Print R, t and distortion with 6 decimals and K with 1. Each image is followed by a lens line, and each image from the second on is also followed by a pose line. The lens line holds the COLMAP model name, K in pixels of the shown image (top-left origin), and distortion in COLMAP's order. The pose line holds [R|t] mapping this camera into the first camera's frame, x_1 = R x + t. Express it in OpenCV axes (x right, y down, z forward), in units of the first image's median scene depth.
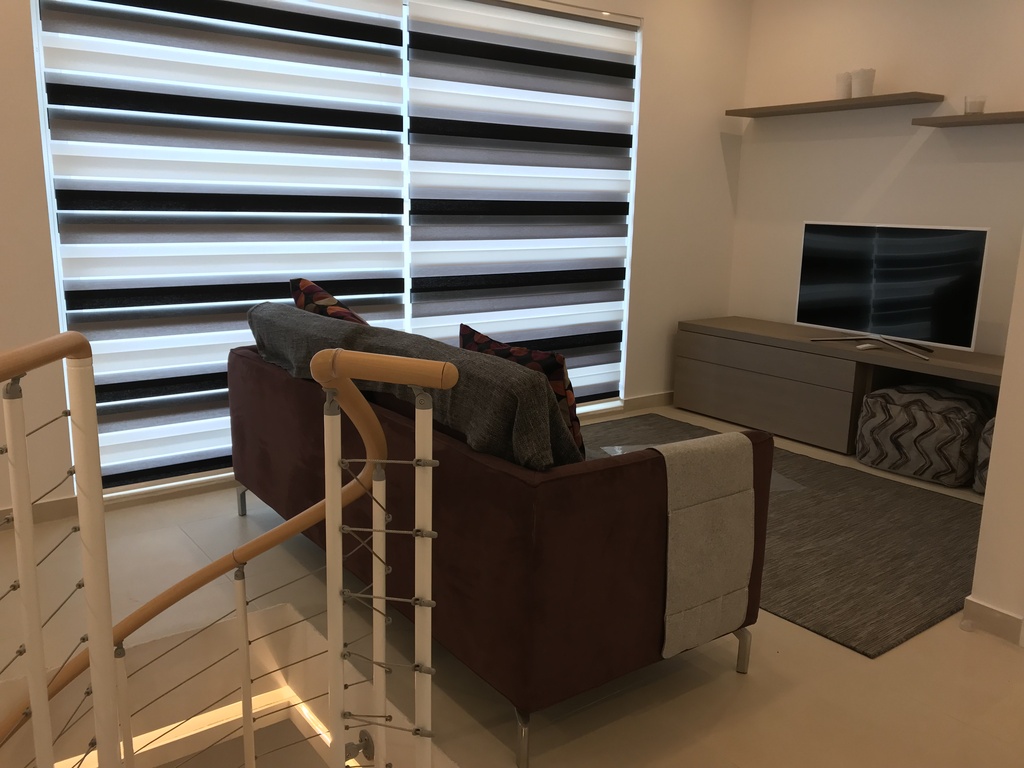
lens RADIAL K [[836.6, 0, 512.0], [0, 836.6, 384.0], [0, 0, 1]] dist [0.053396, -0.075152]
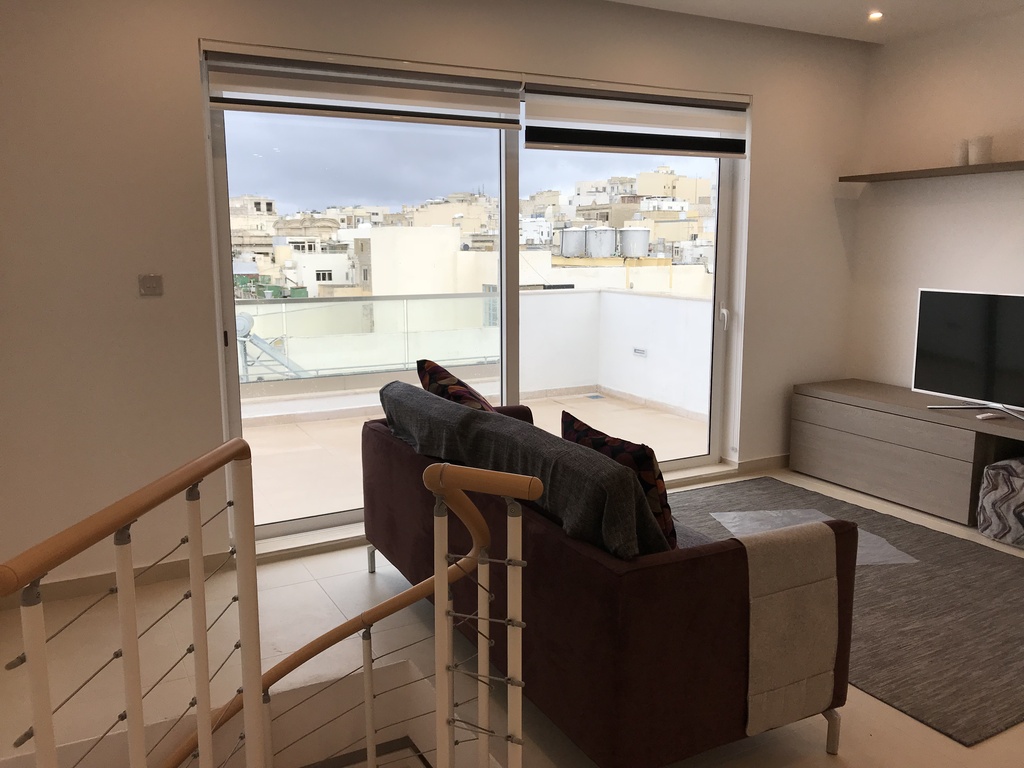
lens RADIAL K [[836.8, 0, 512.0], [0, 836.8, 384.0], [0, 0, 1]] dist [0.009261, 0.013298]
pose [[0.988628, 0.000200, -0.150384, 0.034413], [-0.007660, 0.998768, -0.049026, -0.049966], [0.150189, 0.049621, 0.987411, -0.089319]]
